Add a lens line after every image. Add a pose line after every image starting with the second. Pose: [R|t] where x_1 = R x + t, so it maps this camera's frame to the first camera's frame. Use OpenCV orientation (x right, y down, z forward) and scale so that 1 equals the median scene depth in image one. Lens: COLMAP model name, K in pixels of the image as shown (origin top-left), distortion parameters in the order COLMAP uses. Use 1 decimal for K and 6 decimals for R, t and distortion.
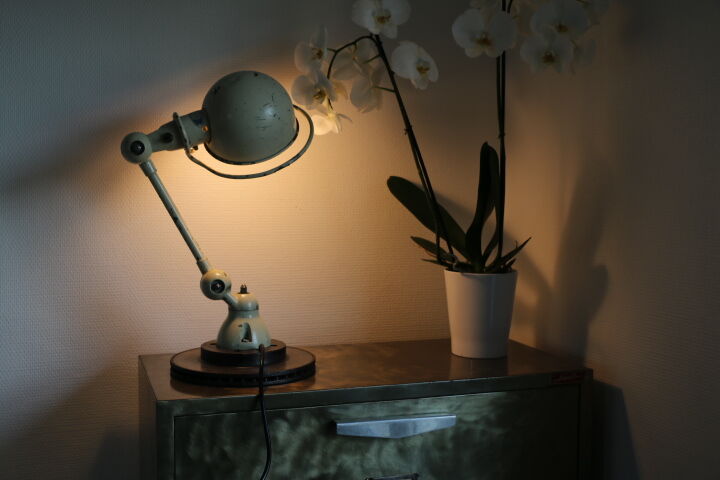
lens RADIAL K [[886.9, 0, 348.3], [0, 886.9, 226.8], [0, 0, 1]] dist [0.009290, 0.000000]
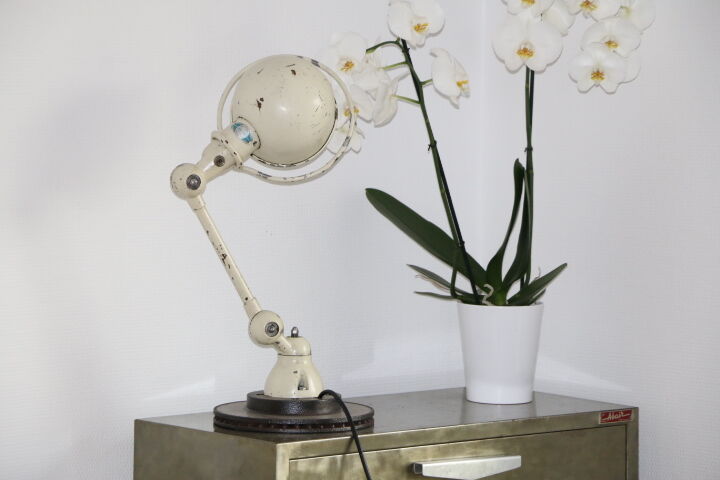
lens RADIAL K [[3713.5, 0, 360.4], [0, 3713.5, 239.9], [0, 0, 1]] dist [1.580755, 0.000000]
pose [[0.927748, -0.026308, 0.372279, -1.431730], [0.014138, 0.999274, 0.035385, -0.154486], [-0.372939, -0.027566, 0.927446, -2.491734]]
